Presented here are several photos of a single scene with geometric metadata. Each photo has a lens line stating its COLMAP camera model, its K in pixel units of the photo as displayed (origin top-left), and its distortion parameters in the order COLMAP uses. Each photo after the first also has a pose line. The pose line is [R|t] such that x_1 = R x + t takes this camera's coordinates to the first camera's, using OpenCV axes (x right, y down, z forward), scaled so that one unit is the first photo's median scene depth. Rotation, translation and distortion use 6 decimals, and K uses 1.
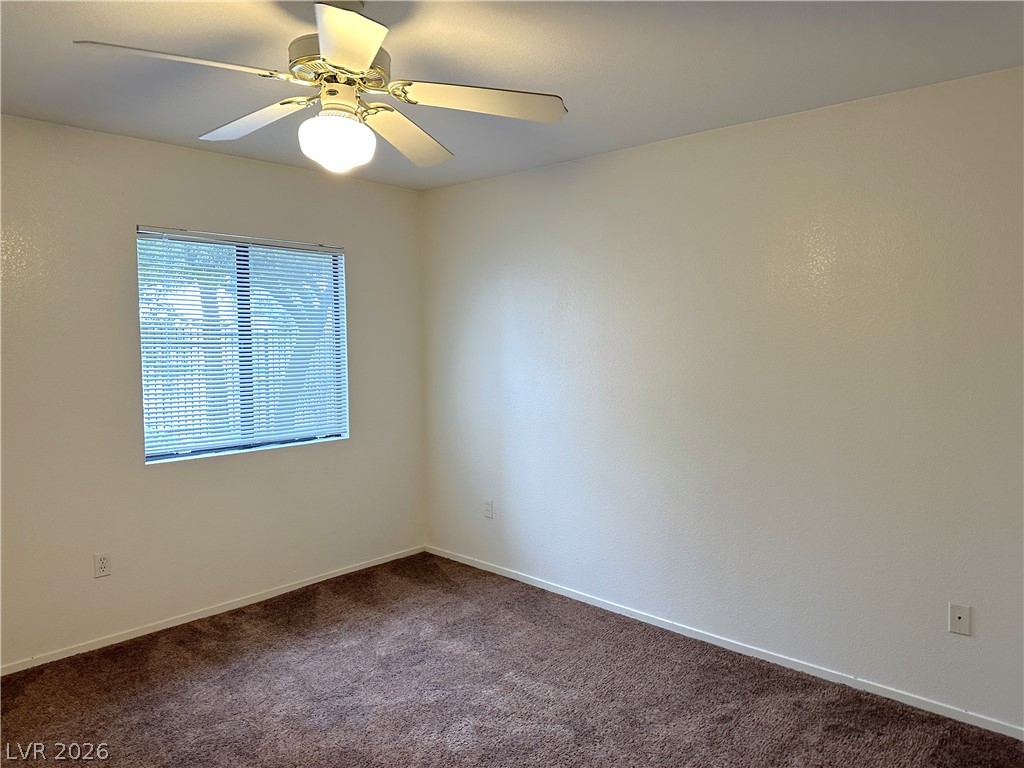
lens RADIAL K [[688.5, 0, 512.0], [0, 688.5, 384.0], [0, 0, 1]] dist [0.076923, -0.095065]
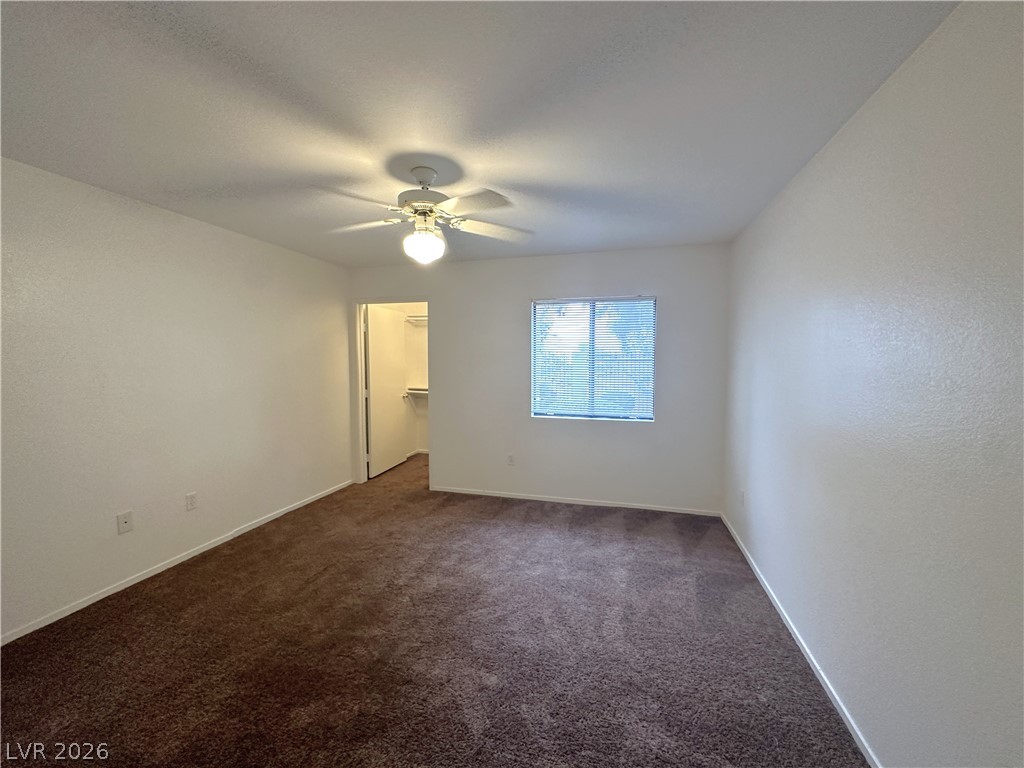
lens RADIAL K [[398.7, 0, 512.0], [0, 398.7, 384.0], [0, 0, 1]] dist [-0.012112, 0.000174]
pose [[0.473916, 0.058967, -0.878593, 0.430316], [-0.063571, 0.997443, 0.032653, -0.011989], [0.878272, 0.040378, 0.476453, 0.369097]]
